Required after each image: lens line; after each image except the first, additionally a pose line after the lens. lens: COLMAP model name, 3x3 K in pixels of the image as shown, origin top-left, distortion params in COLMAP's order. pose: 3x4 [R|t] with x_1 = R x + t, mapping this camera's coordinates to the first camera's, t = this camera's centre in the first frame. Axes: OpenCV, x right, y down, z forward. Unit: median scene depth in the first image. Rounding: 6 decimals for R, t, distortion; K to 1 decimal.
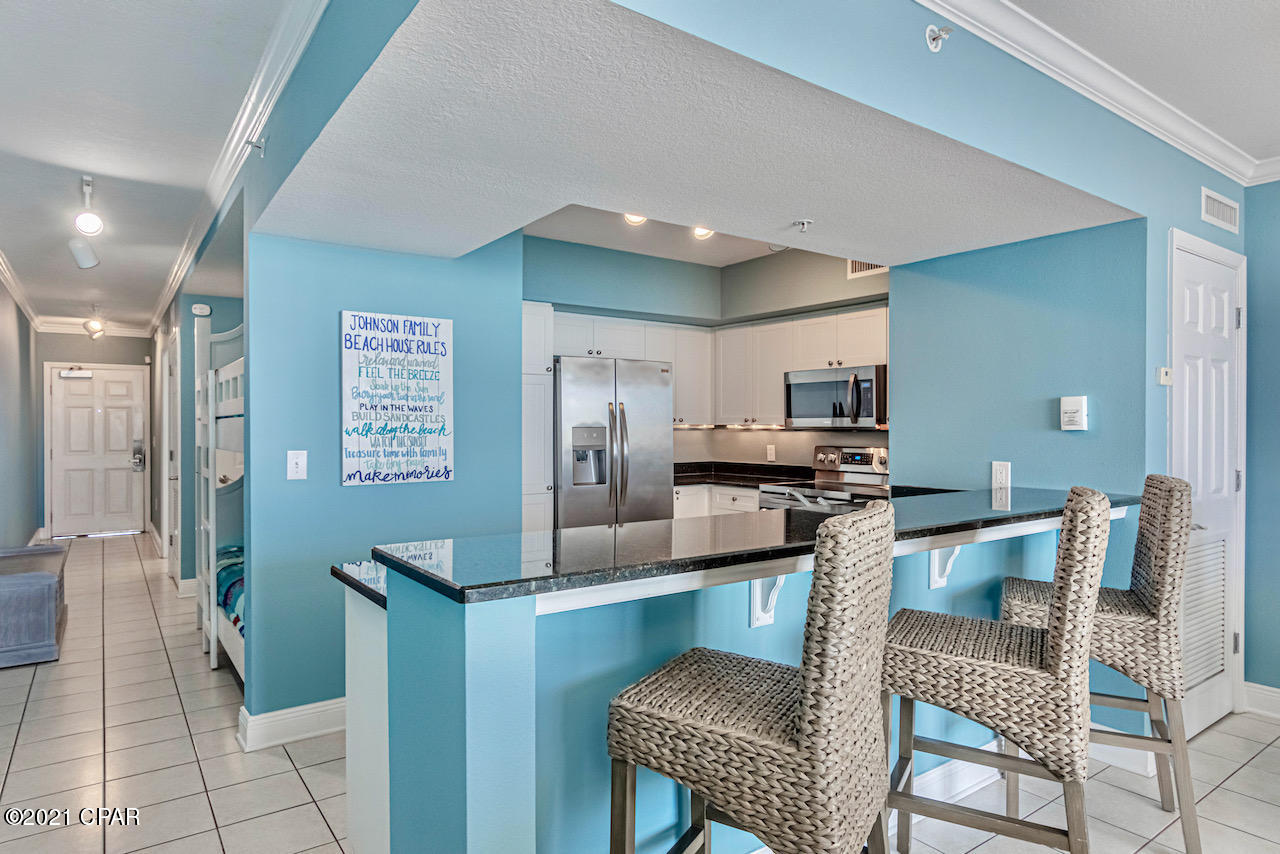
lens RADIAL K [[744.8, 0, 640.0], [0, 744.8, 427.0], [0, 0, 1]] dist [-0.000159, 0.001533]
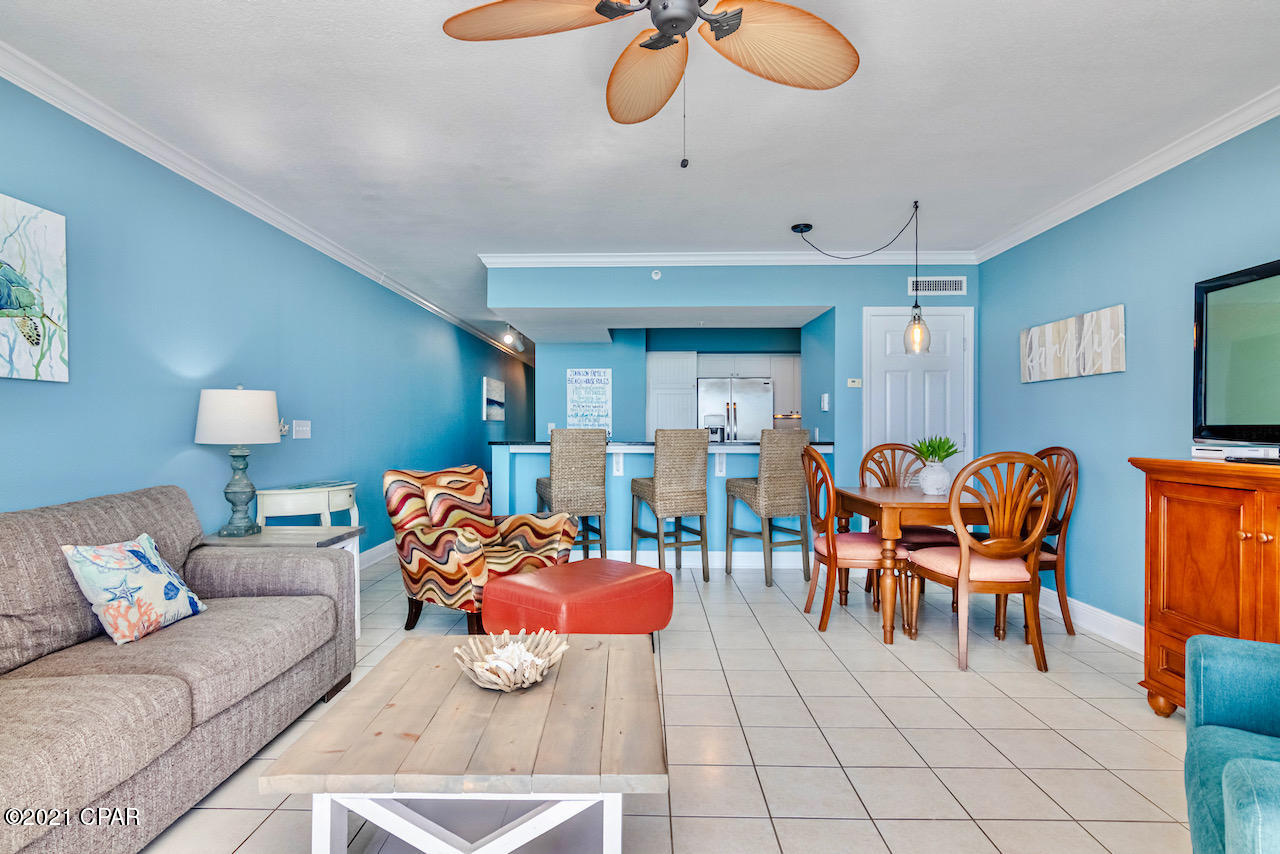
lens RADIAL K [[659.8, 0, 640.0], [0, 659.8, 427.0], [0, 0, 1]] dist [-0.000979, -0.000218]
pose [[0.801482, 0.000365, -0.598019, 1.956311], [-0.002736, 0.999992, -0.003057, 0.085205], [0.598013, 0.004086, 0.801476, -1.136195]]
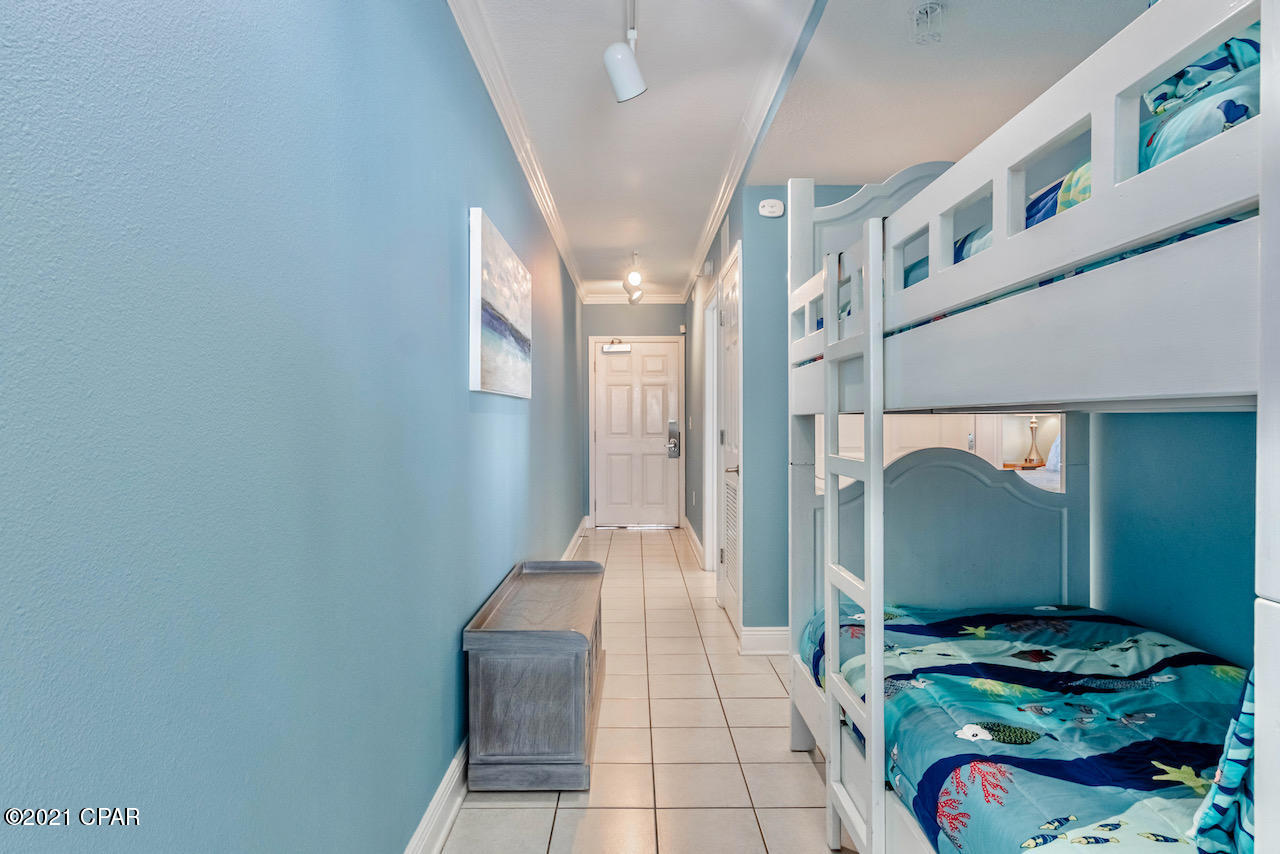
lens RADIAL K [[744.8, 0, 640.0], [0, 744.8, 427.0], [0, 0, 1]] dist [-0.000159, 0.001533]
pose [[0.815059, 0.004870, -0.579358, -0.910367], [-0.000100, 0.999966, 0.008265, 0.073567], [0.579378, -0.006679, 0.815032, 1.212491]]
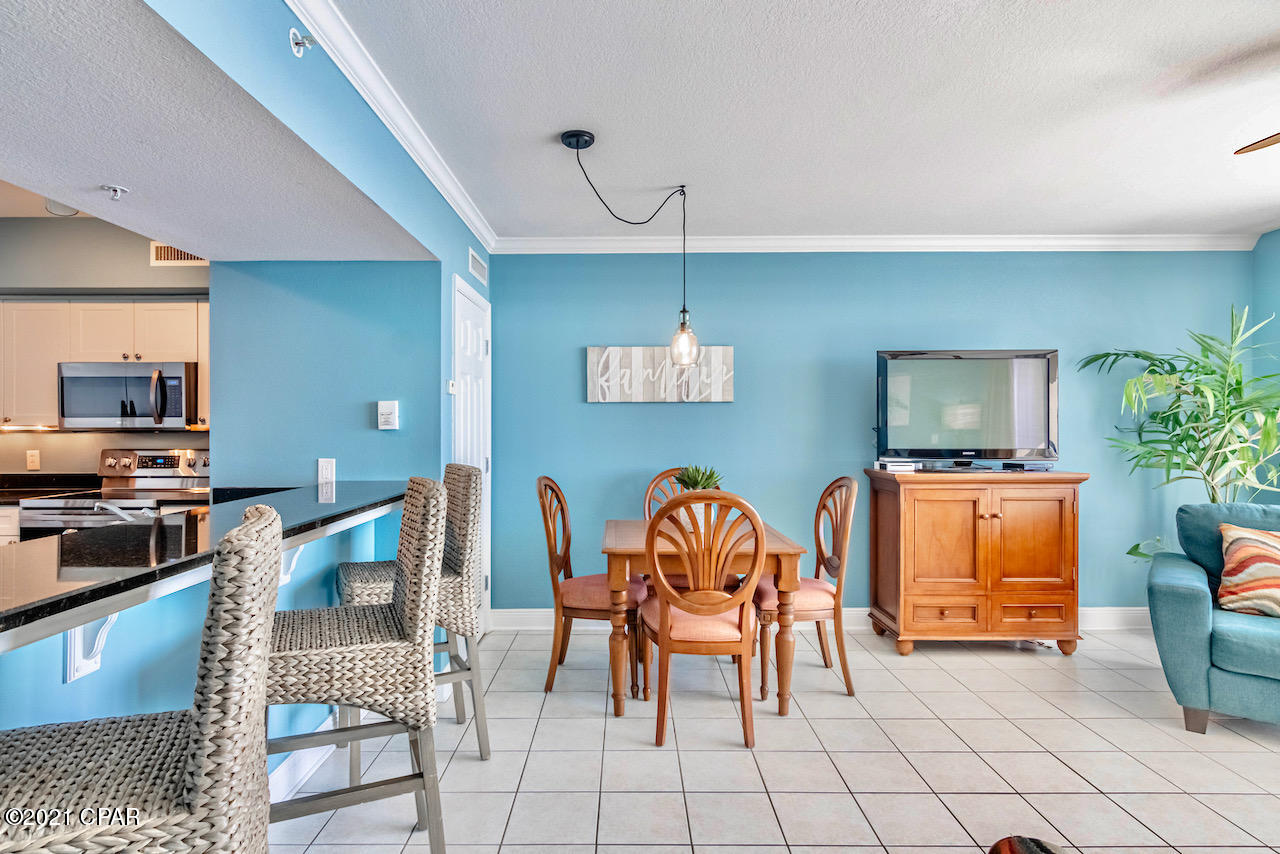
lens RADIAL K [[664.8, 0, 624.9], [0, 664.8, 423.7], [0, 0, 1]] dist [-0.000269, 0.001299]
pose [[0.595008, 0.000361, 0.803720, -0.064990], [0.003832, 0.999987, -0.003286, -0.000060], [-0.803711, 0.005035, 0.594999, 0.106739]]
